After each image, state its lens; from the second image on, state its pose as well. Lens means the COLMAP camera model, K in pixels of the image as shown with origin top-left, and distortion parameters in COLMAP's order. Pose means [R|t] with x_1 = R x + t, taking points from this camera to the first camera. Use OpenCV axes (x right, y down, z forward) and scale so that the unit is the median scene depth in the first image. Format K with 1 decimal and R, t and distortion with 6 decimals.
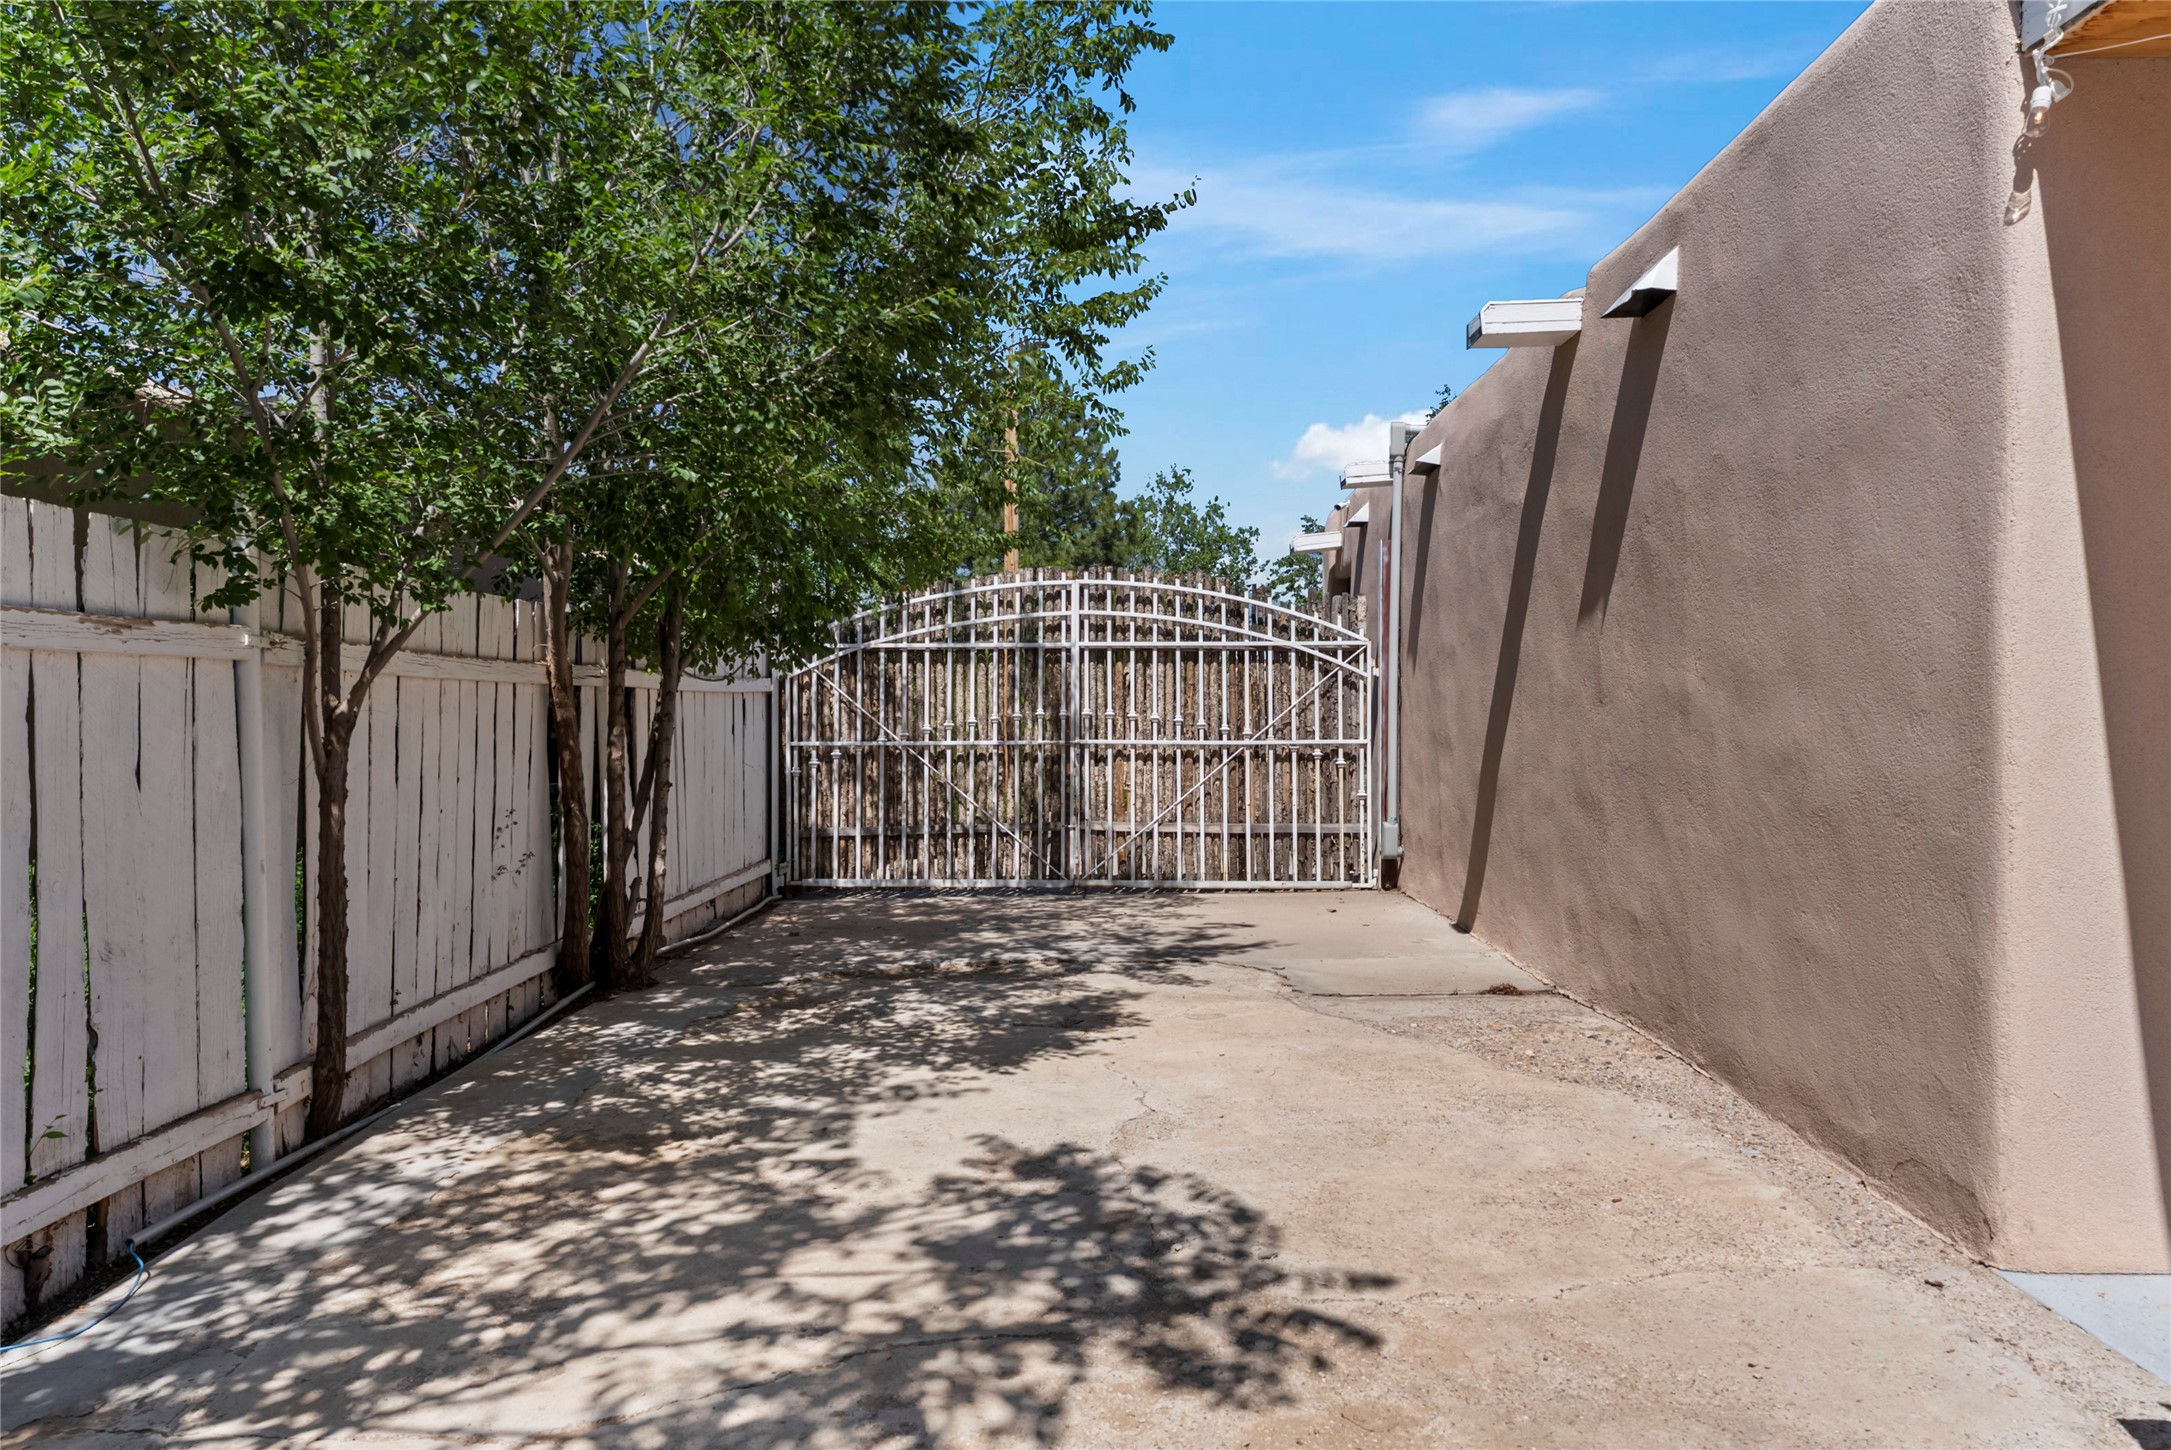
lens RADIAL K [[1555.0, 0, 1085.1], [0, 1555.0, 717.3], [0, 0, 1]] dist [0.000441, 0.000122]
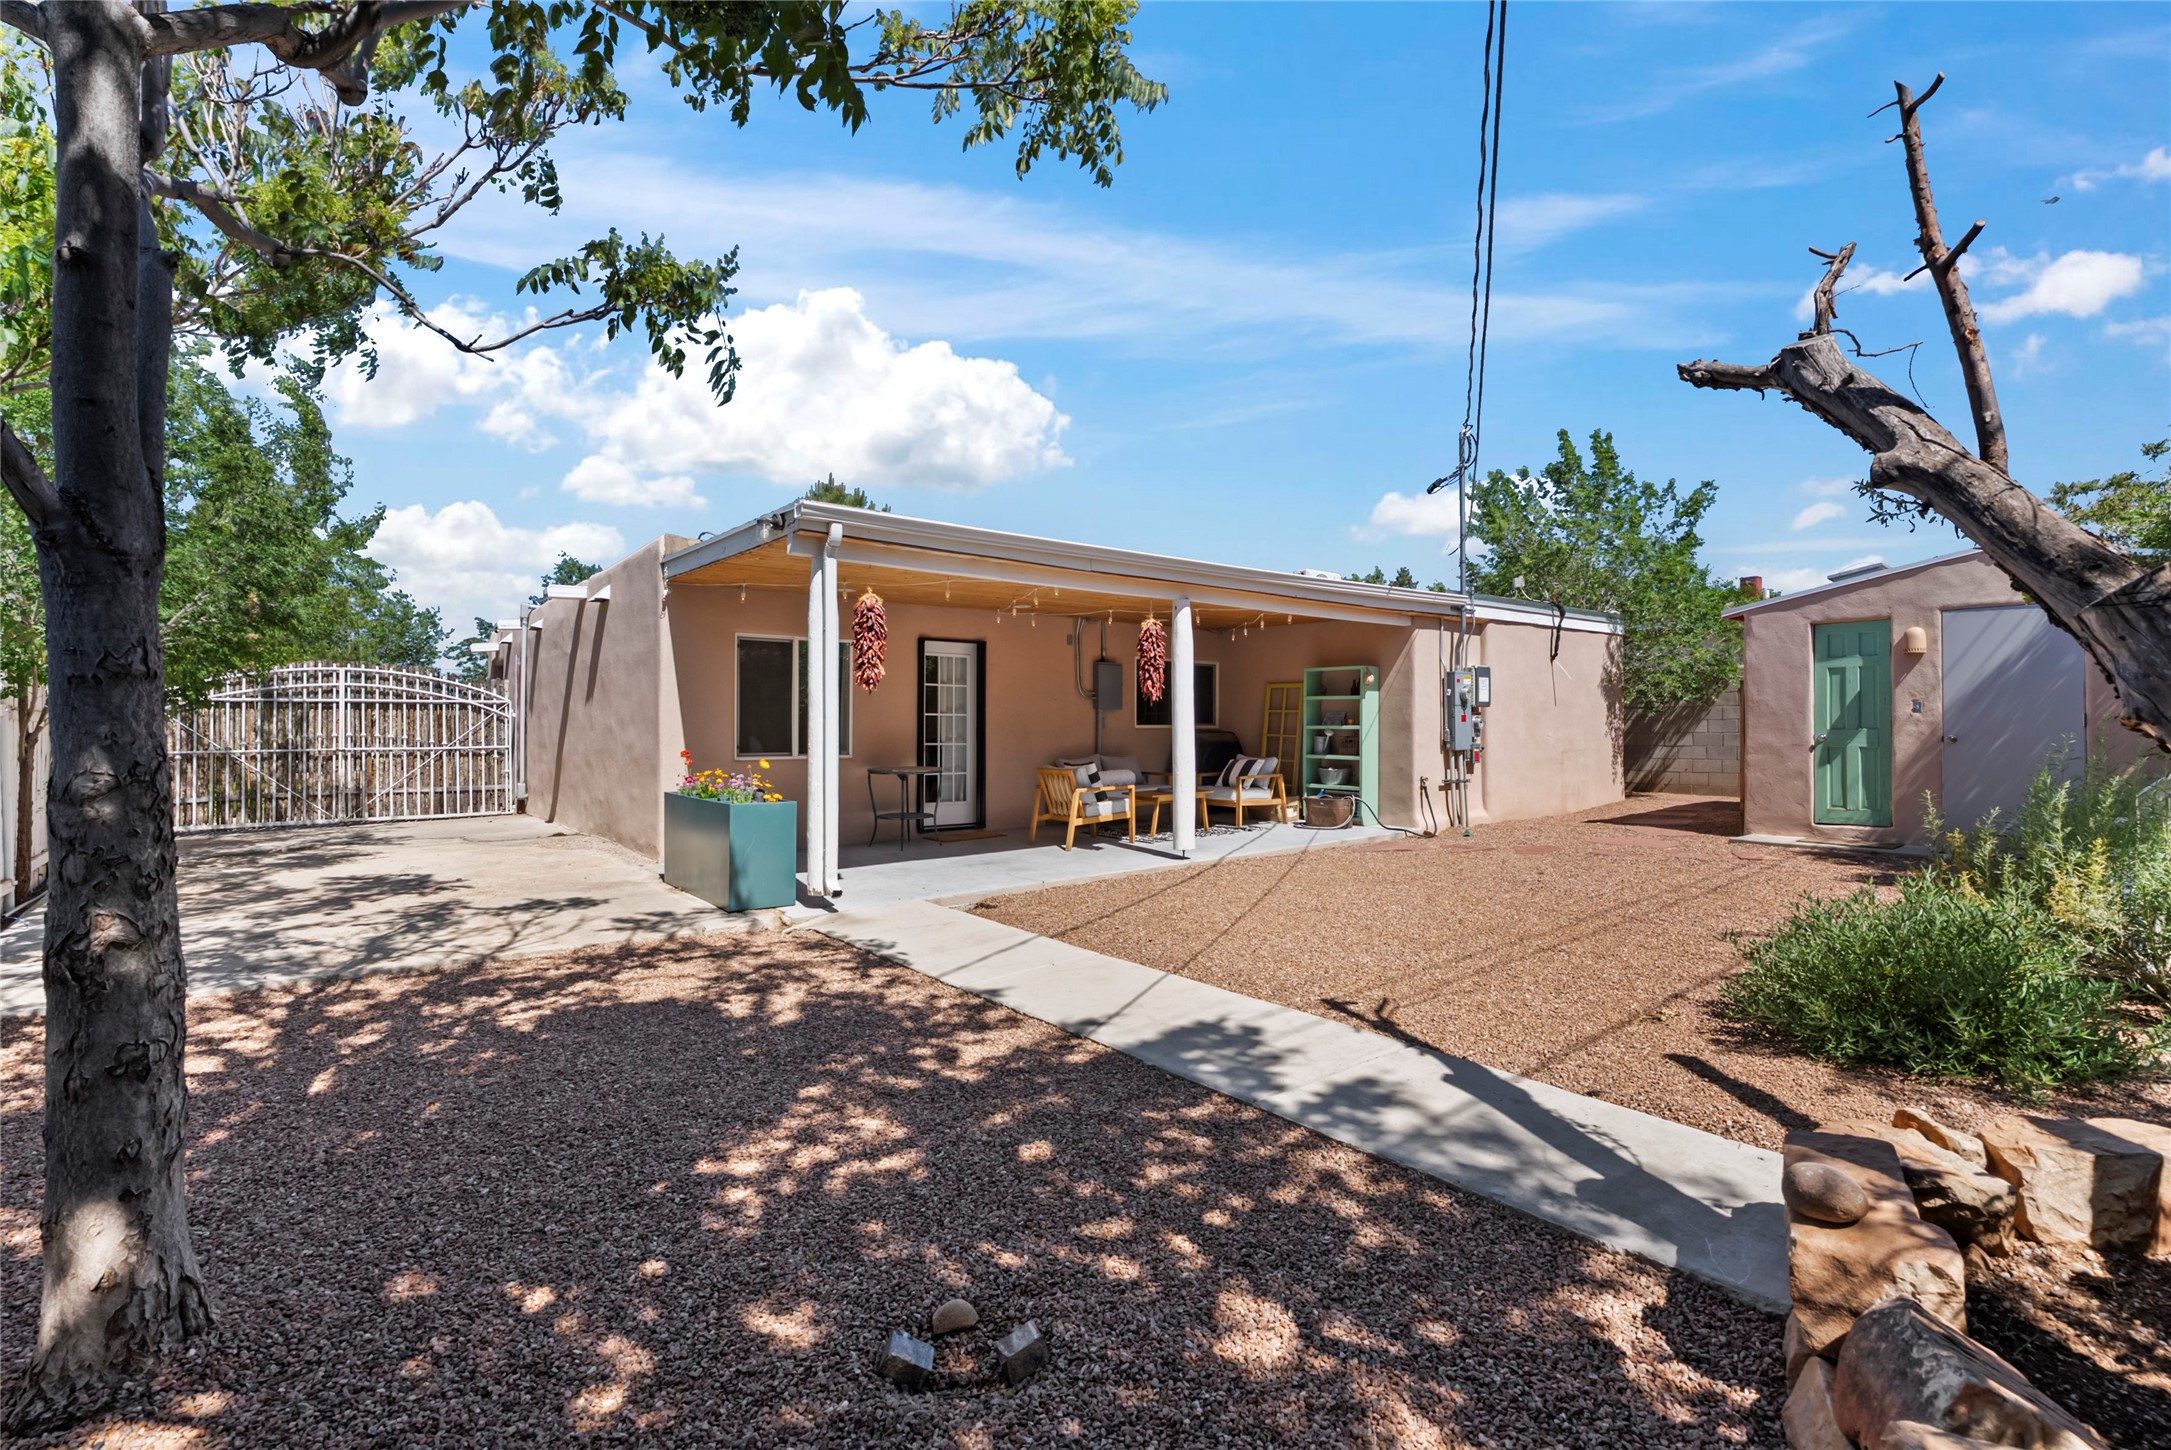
lens RADIAL K [[990.7, 0, 1086.3], [0, 990.7, 721.5], [0, 0, 1]] dist [-0.005019, 0.002175]
pose [[0.773313, 0.001078, 0.634023, -0.072148], [0.007092, 0.999921, -0.010350, 0.000359], [-0.633984, 0.012500, 0.773245, -0.583045]]
